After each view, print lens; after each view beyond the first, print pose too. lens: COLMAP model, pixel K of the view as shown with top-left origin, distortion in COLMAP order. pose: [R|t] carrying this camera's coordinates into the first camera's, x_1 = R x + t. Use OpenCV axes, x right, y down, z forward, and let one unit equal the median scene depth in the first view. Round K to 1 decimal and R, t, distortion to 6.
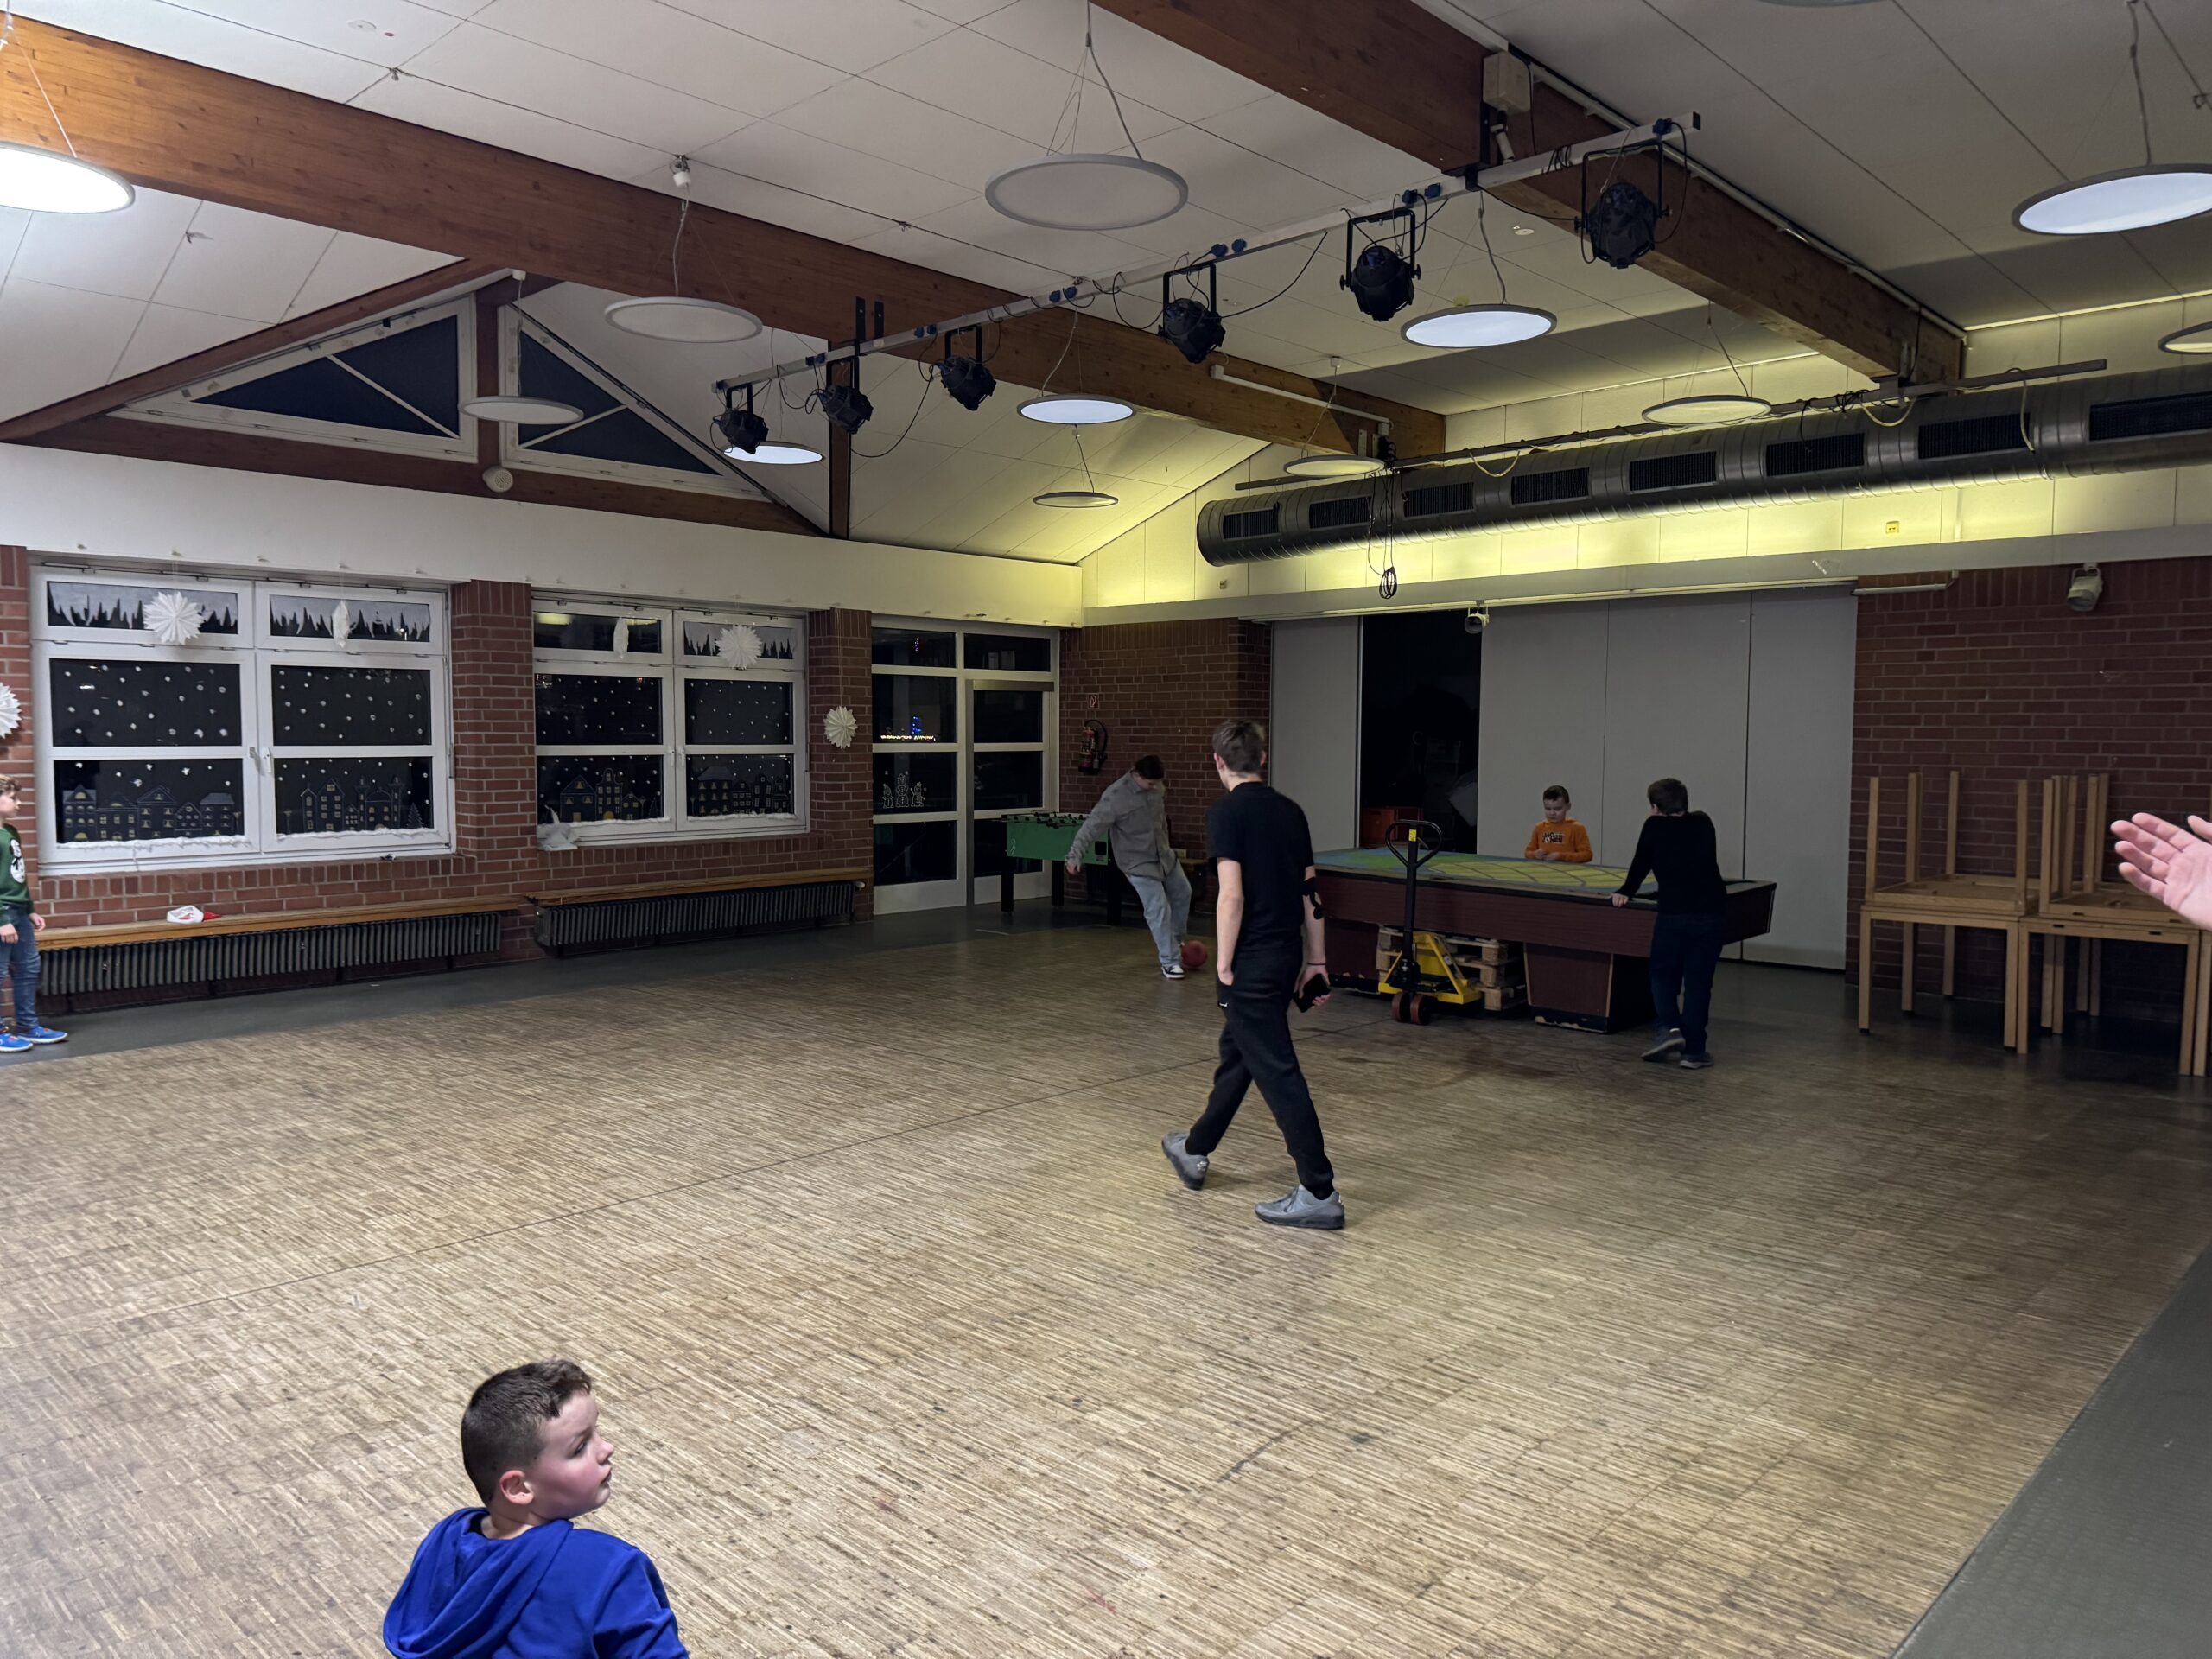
lens RADIAL K [[1538.3, 0, 1091.2], [0, 1538.3, 829.3], [0, 0, 1]] dist [0.103743, -0.155023]
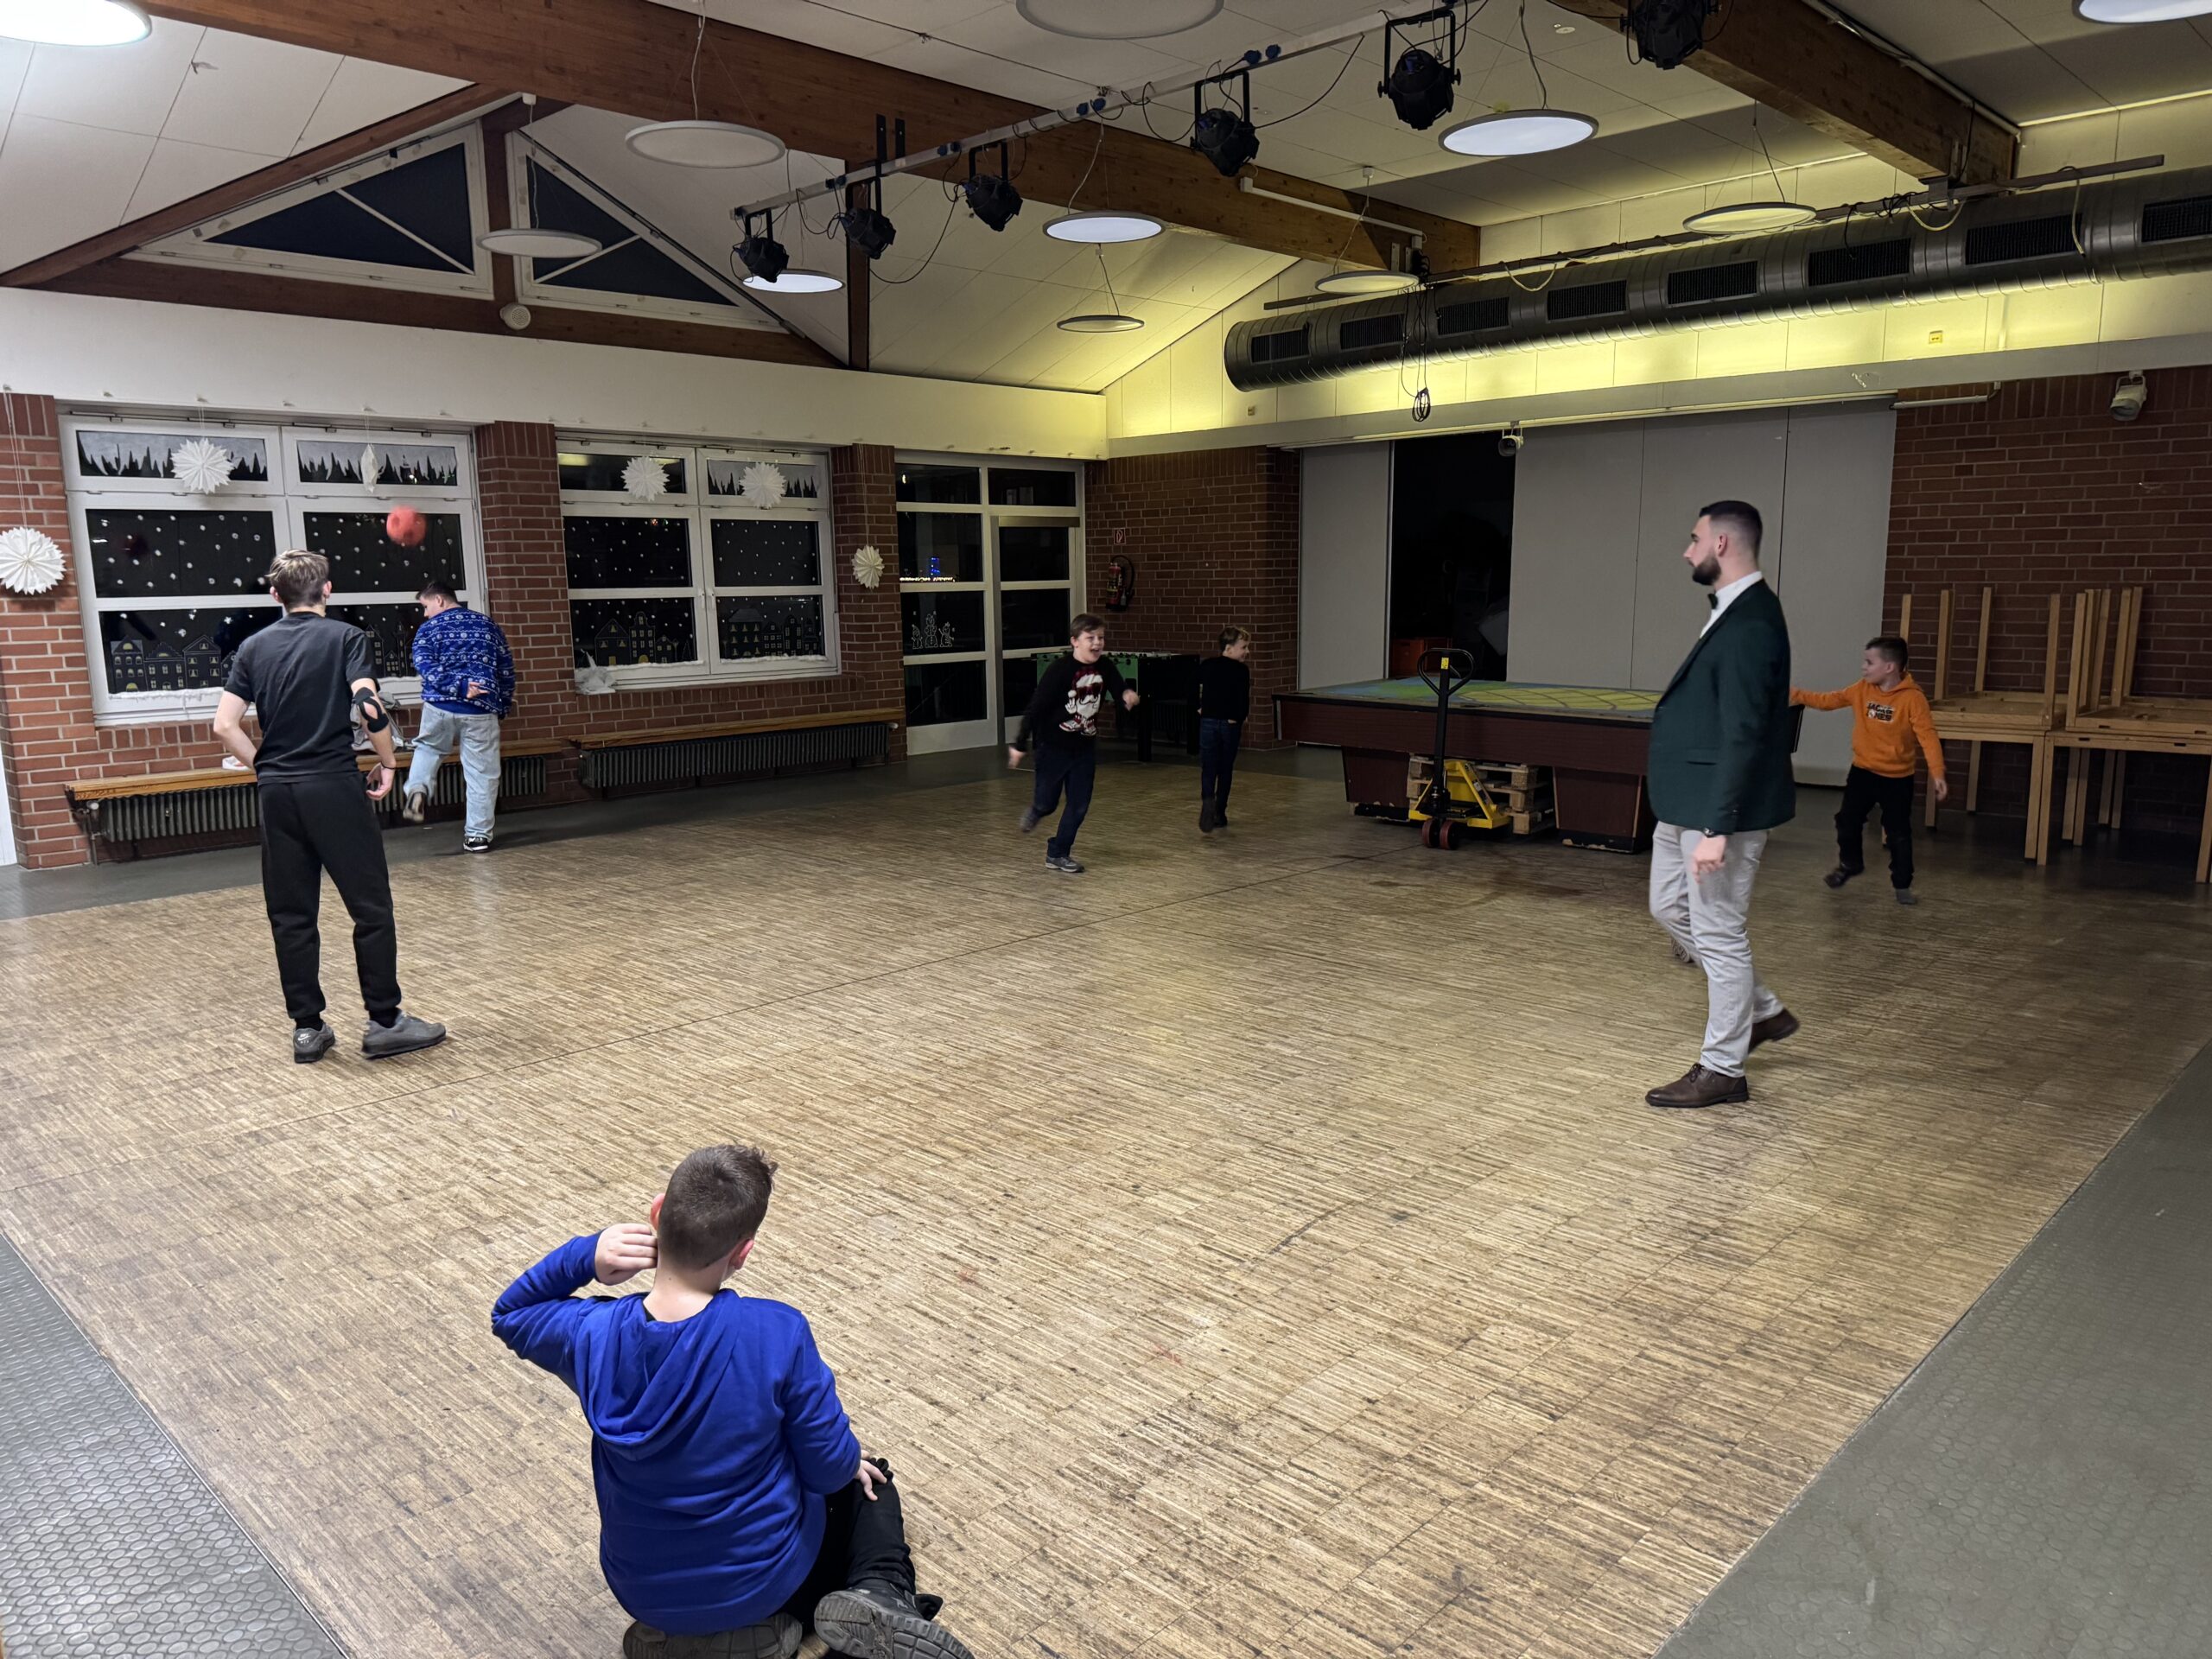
lens RADIAL K [[1539.0, 0, 1097.7], [0, 1539.0, 836.4], [0, 0, 1]] dist [0.147453, -0.250413]
pose [[0.999791, -0.017210, -0.010990, -0.010751], [0.018287, 0.994113, 0.106796, 0.004843], [0.009087, -0.106975, 0.994220, -0.025489]]
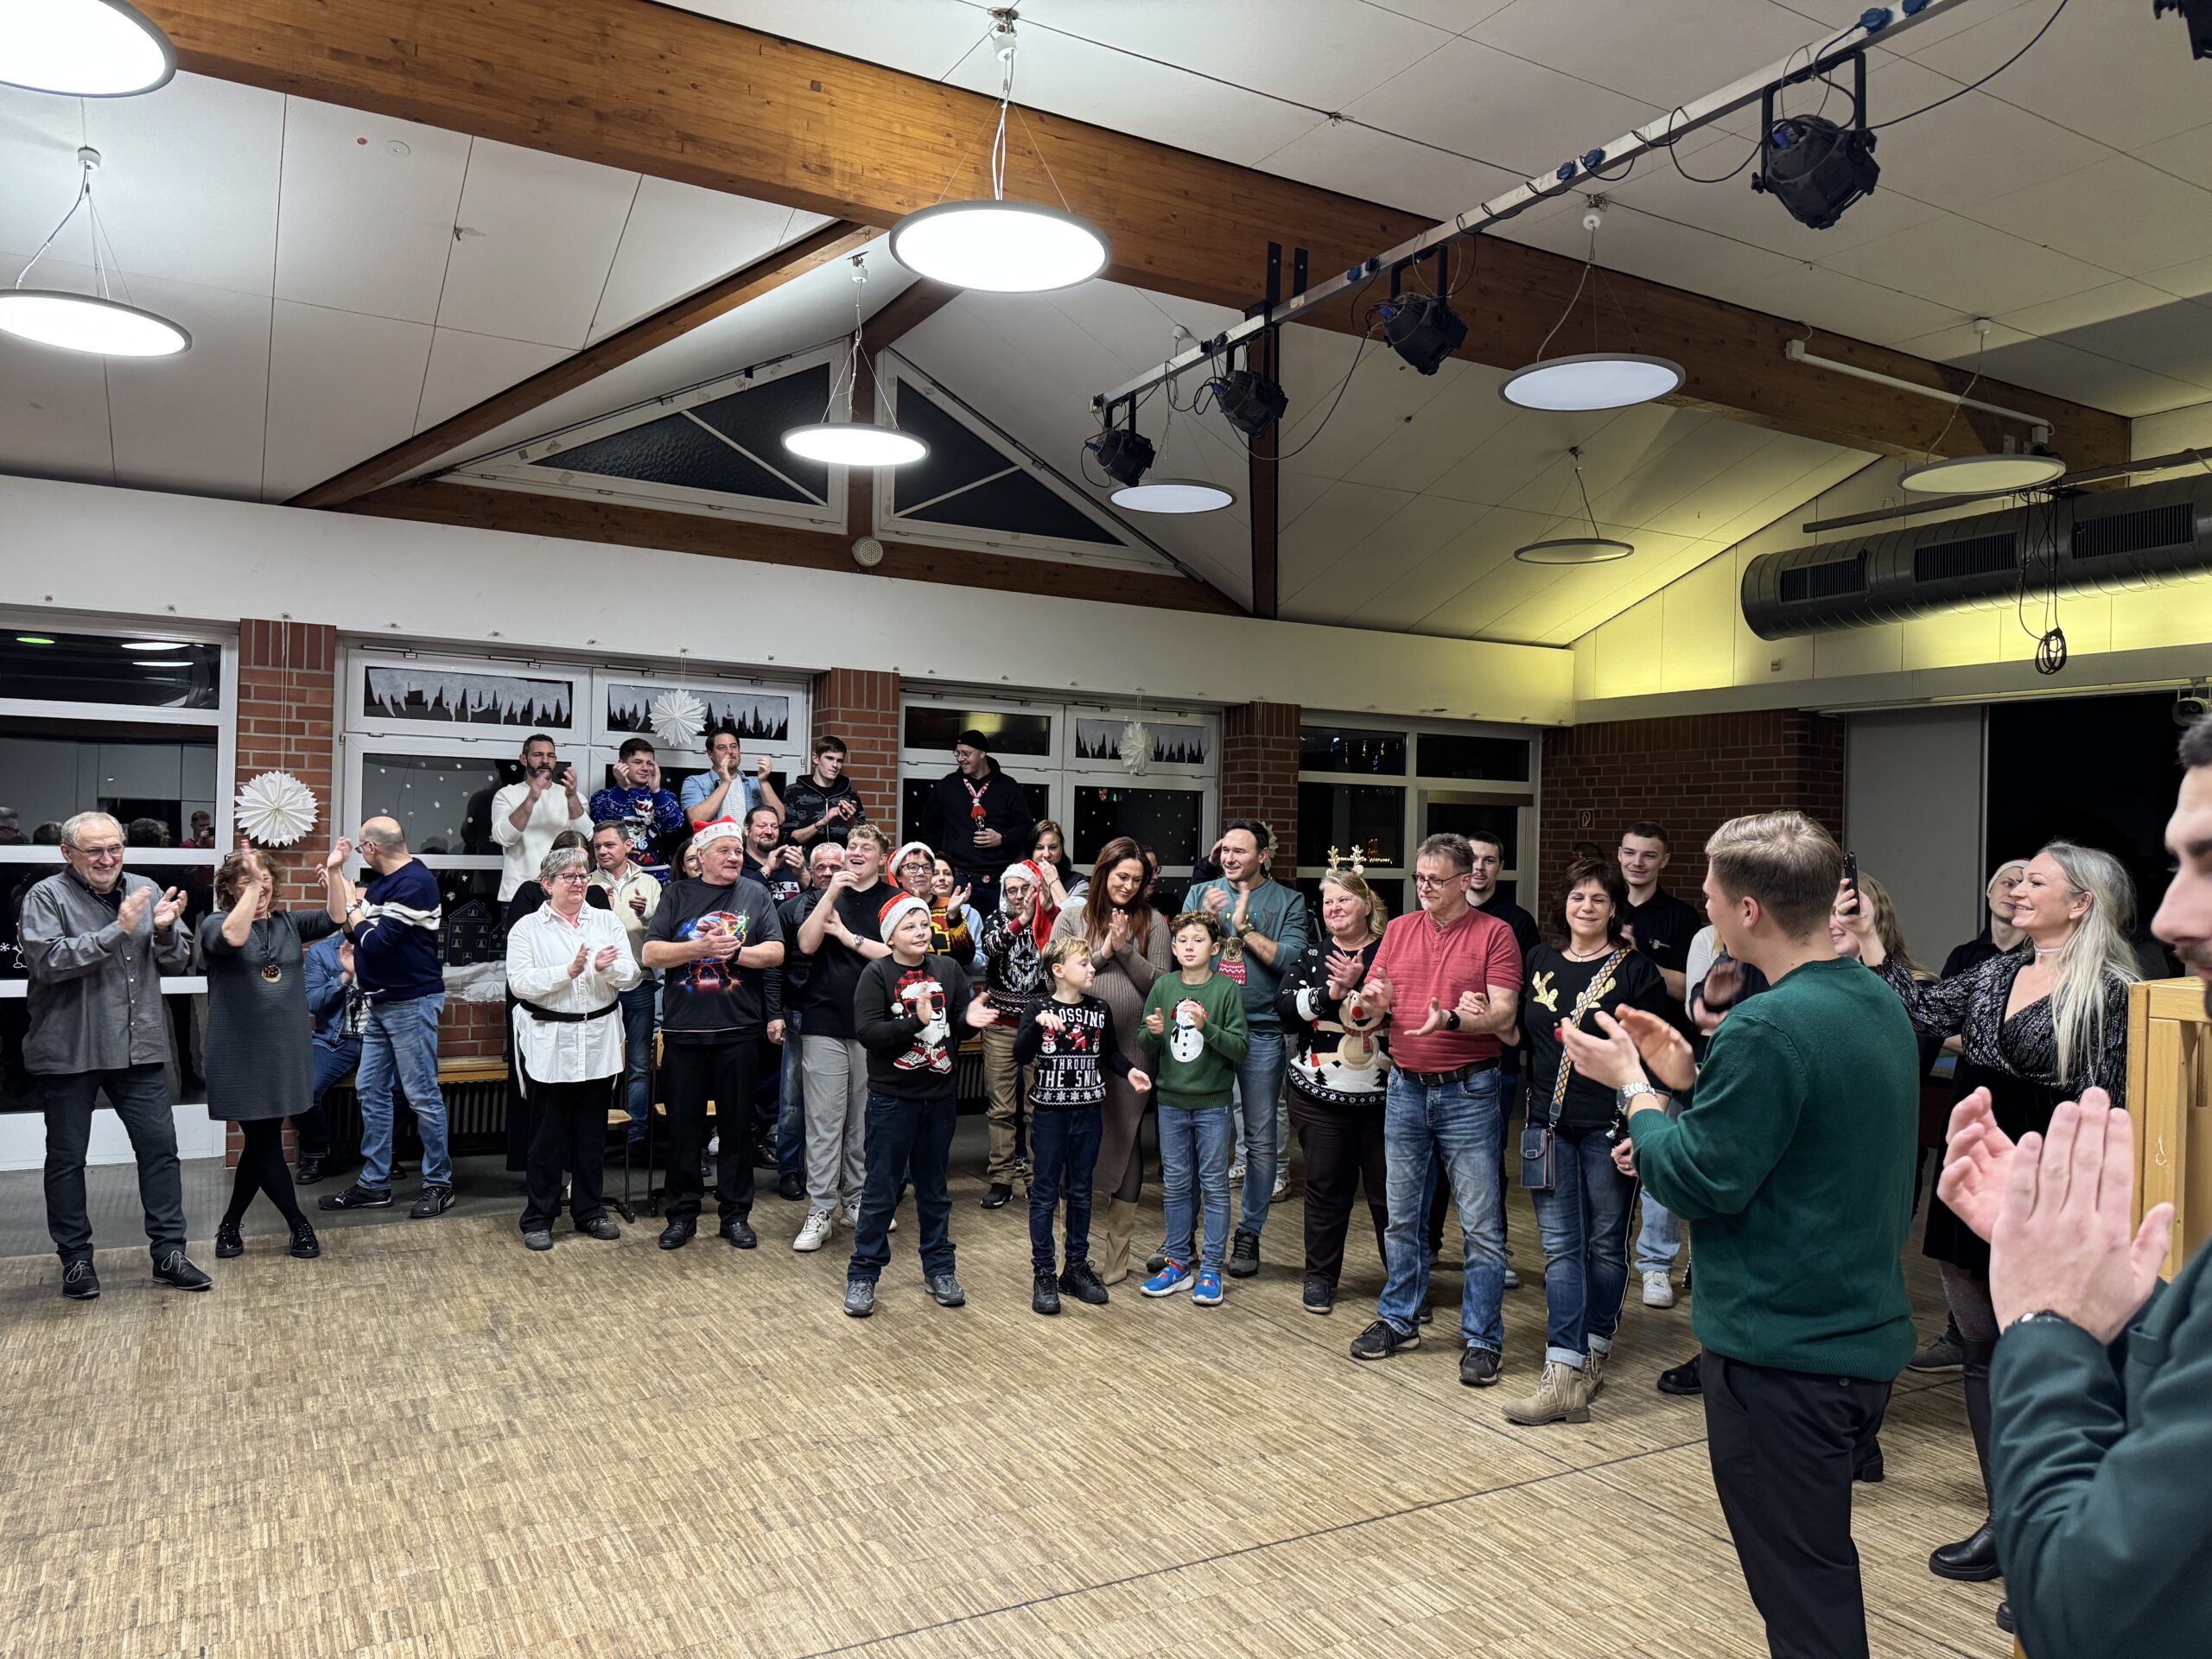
lens RADIAL K [[1546.1, 0, 1093.9], [0, 1546.1, 832.7], [0, 0, 1]] dist [0.064298, -0.093971]
pose [[0.957051, 0.016177, -0.289468, -0.019124], [-0.038442, 0.996707, -0.071398, -0.022282], [0.287360, 0.079459, 0.954521, 0.359405]]
